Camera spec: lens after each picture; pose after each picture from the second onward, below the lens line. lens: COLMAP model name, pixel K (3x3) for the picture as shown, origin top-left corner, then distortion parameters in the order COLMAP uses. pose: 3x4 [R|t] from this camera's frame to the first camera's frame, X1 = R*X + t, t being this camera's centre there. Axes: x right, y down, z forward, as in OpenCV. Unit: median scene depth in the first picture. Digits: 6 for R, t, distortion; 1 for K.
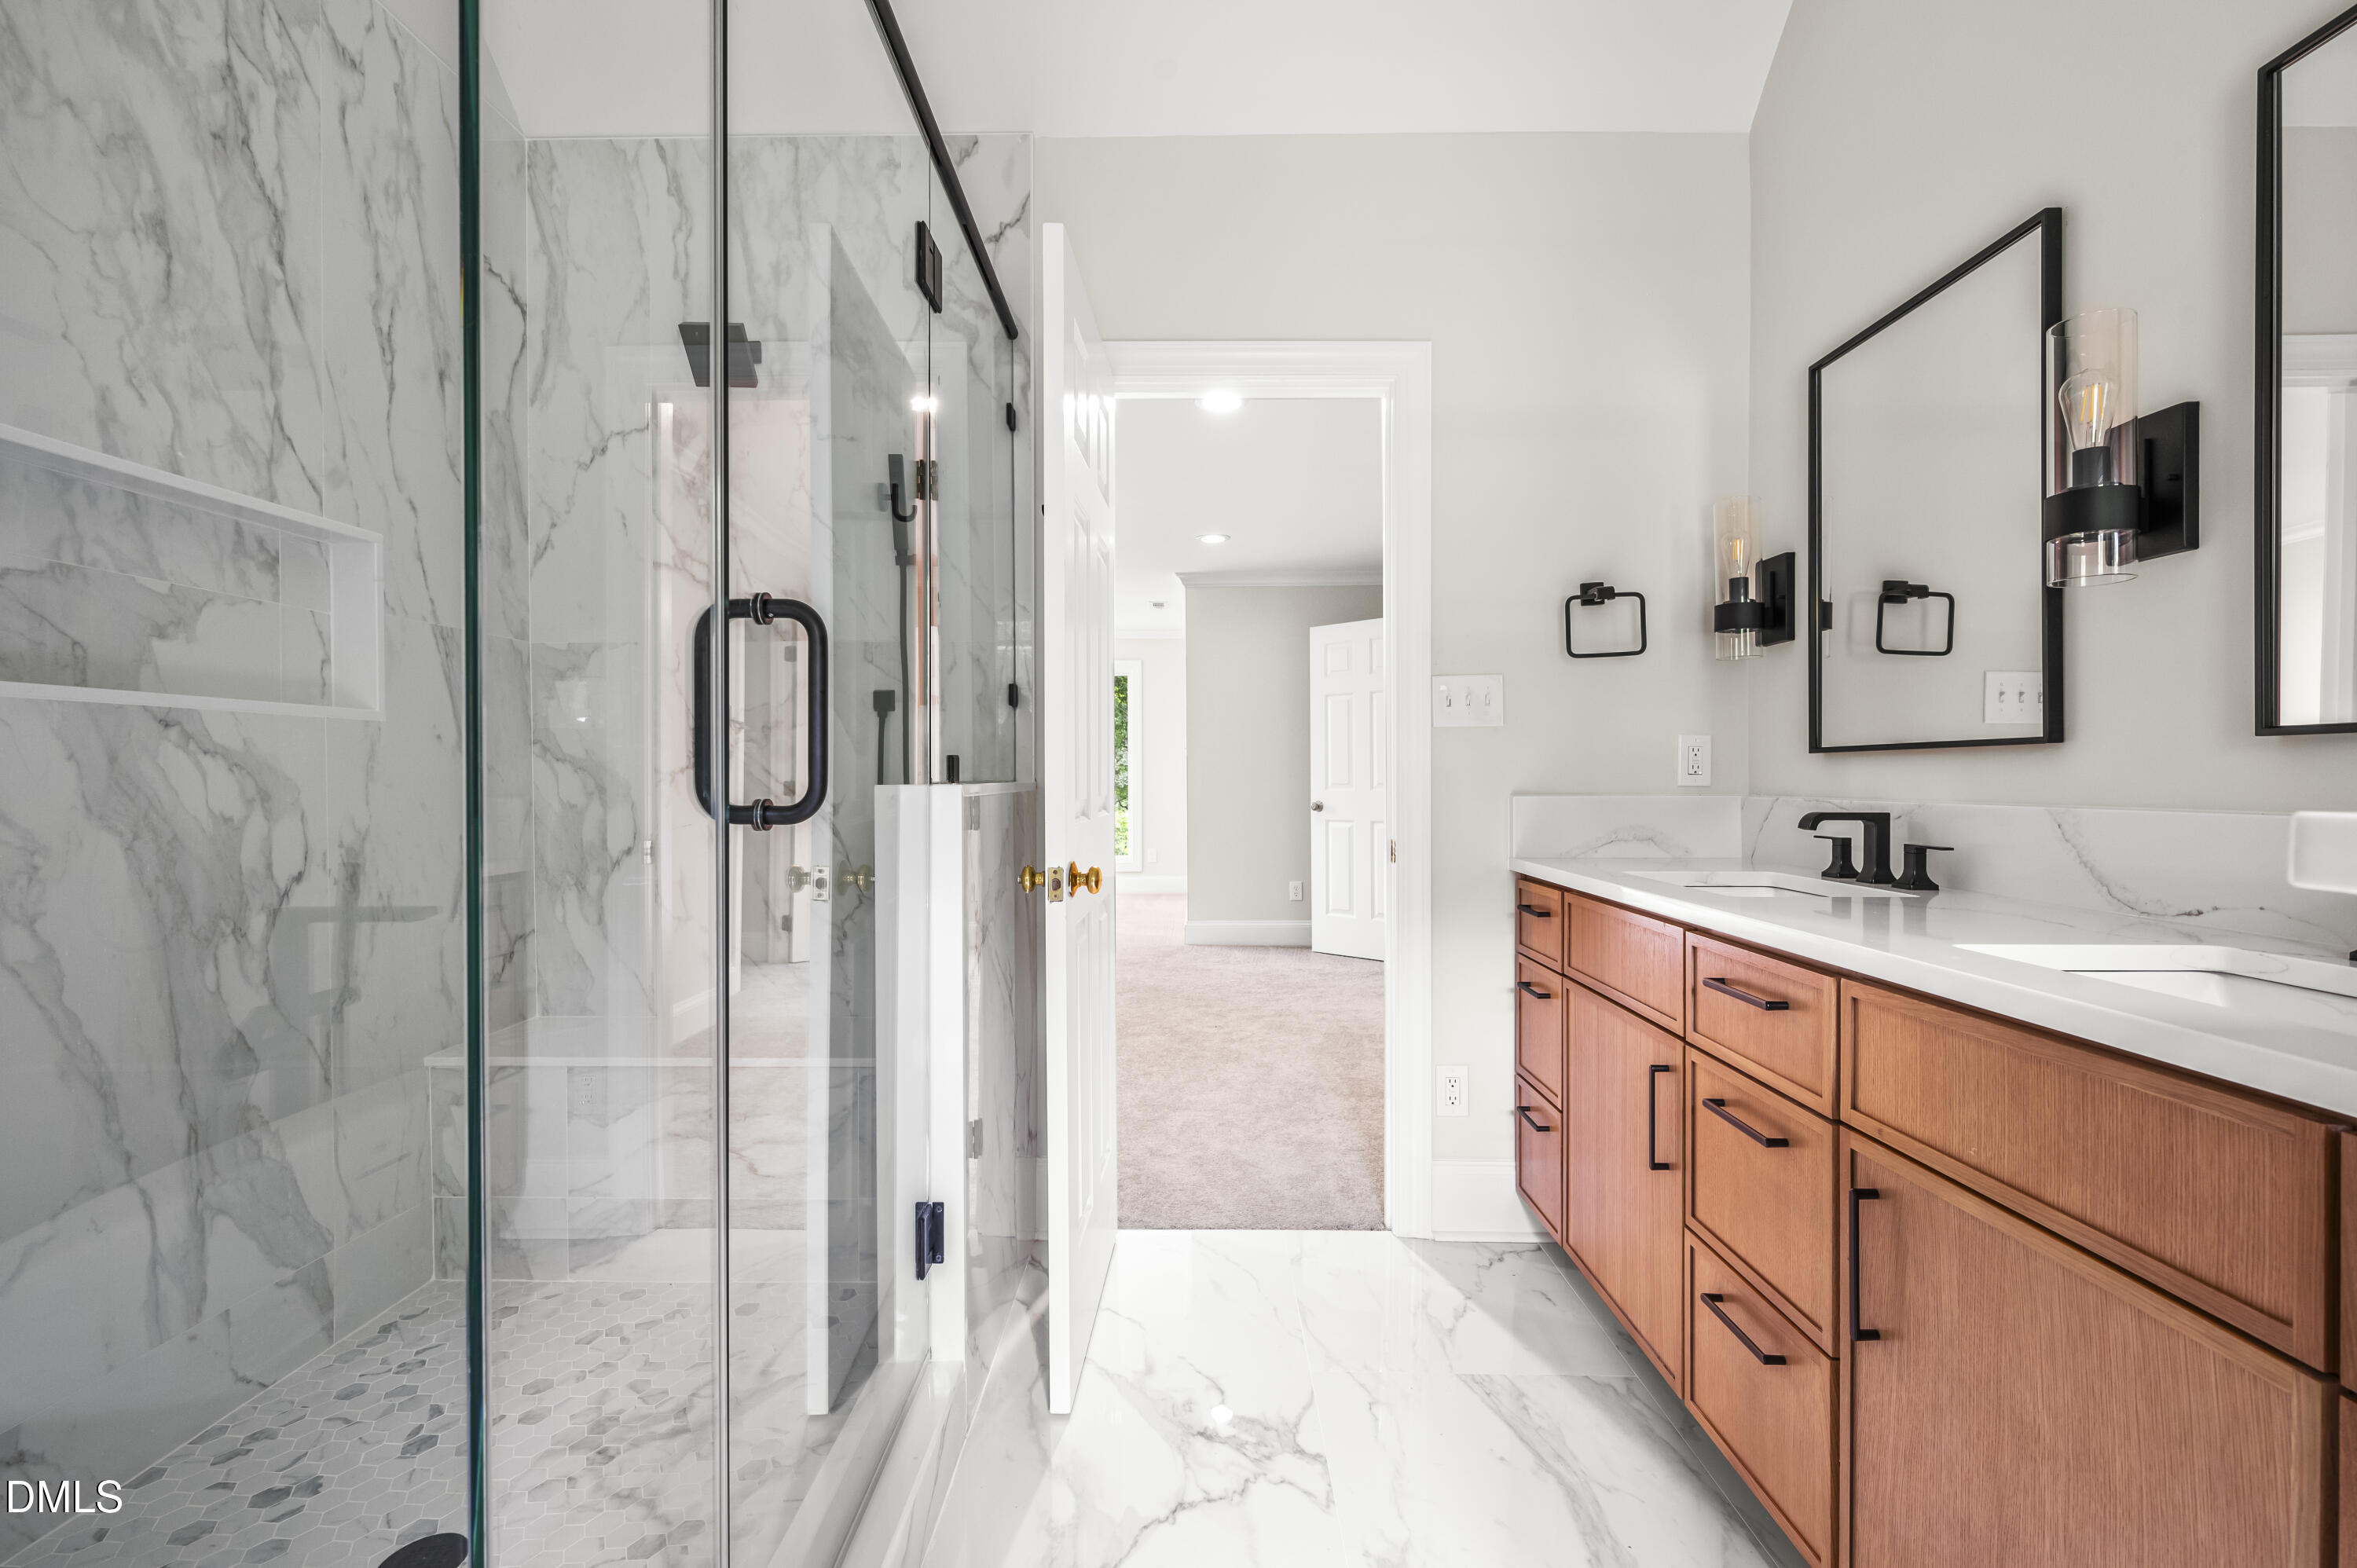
lens RADIAL K [[1044.4, 0, 1182.1], [0, 1044.4, 785.0], [0, 0, 1]] dist [0.001920, 0.000246]
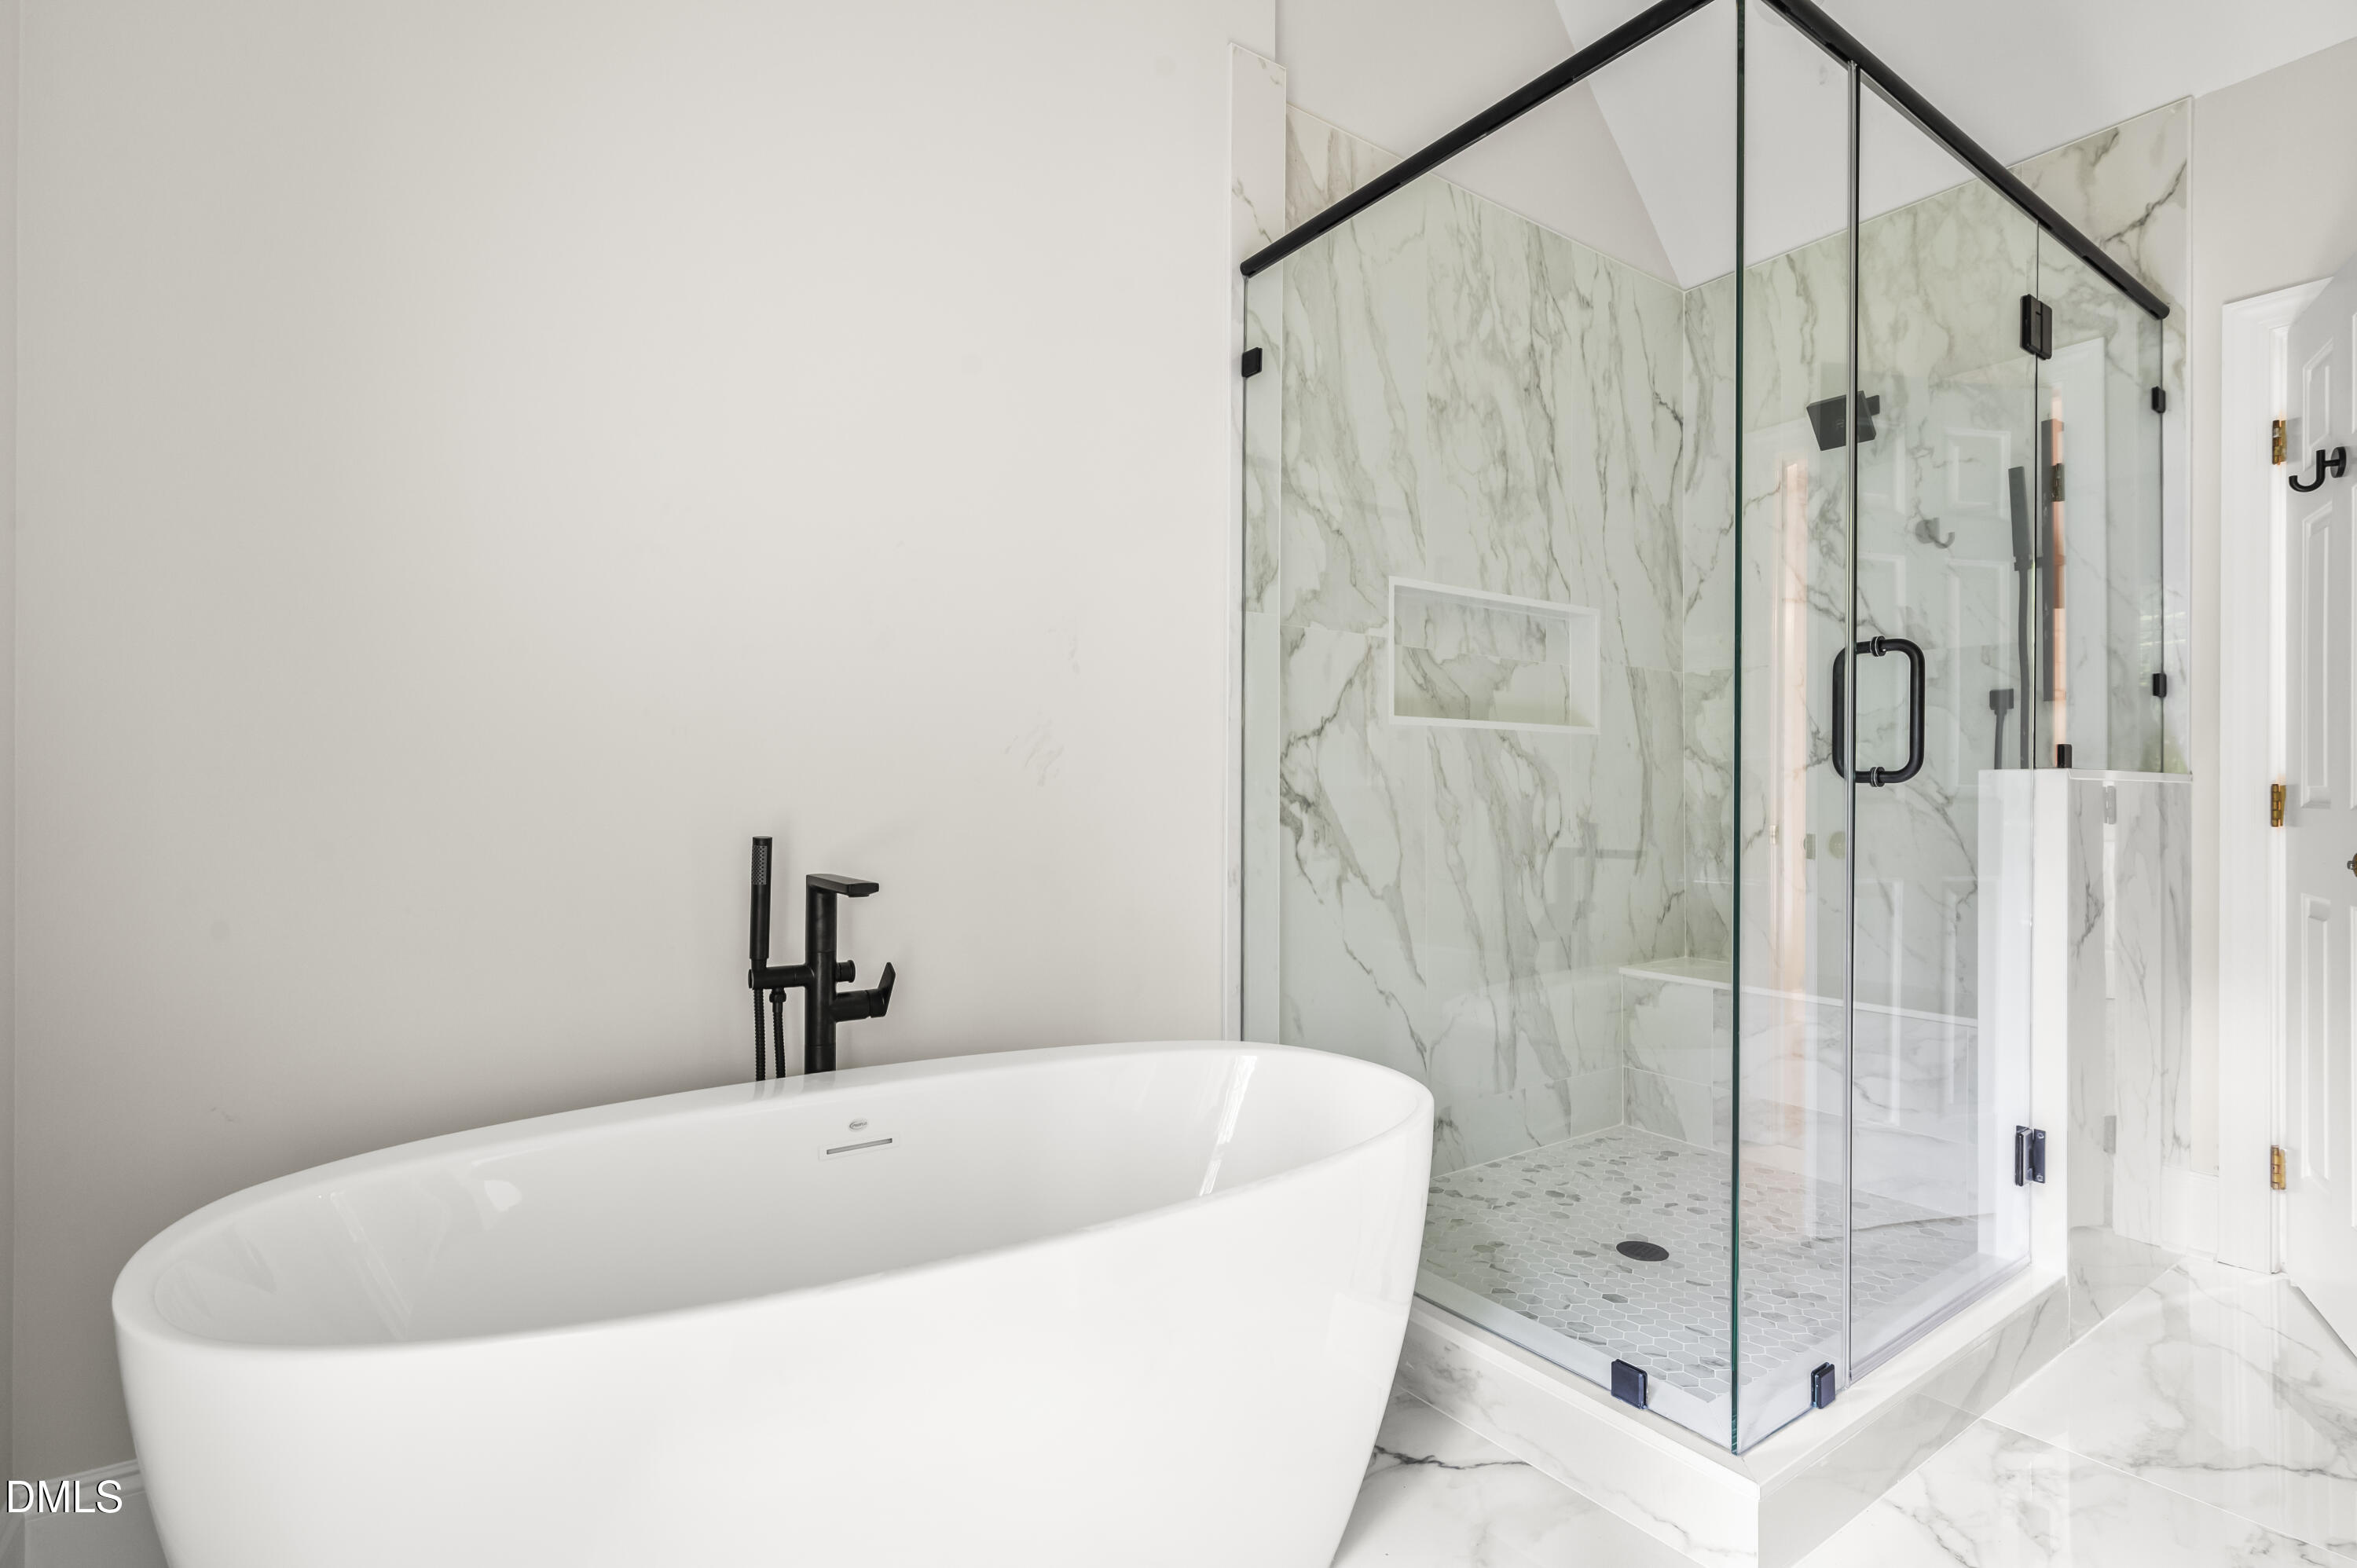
lens RADIAL K [[1122.3, 0, 1181.2], [0, 1122.3, 793.8], [0, 0, 1]] dist [0.001642, -0.000380]
pose [[0.594500, 0.002964, -0.804090, 0.181922], [-0.012608, 0.999905, -0.005636, 0.042628], [0.803997, 0.013488, 0.594480, -0.461705]]
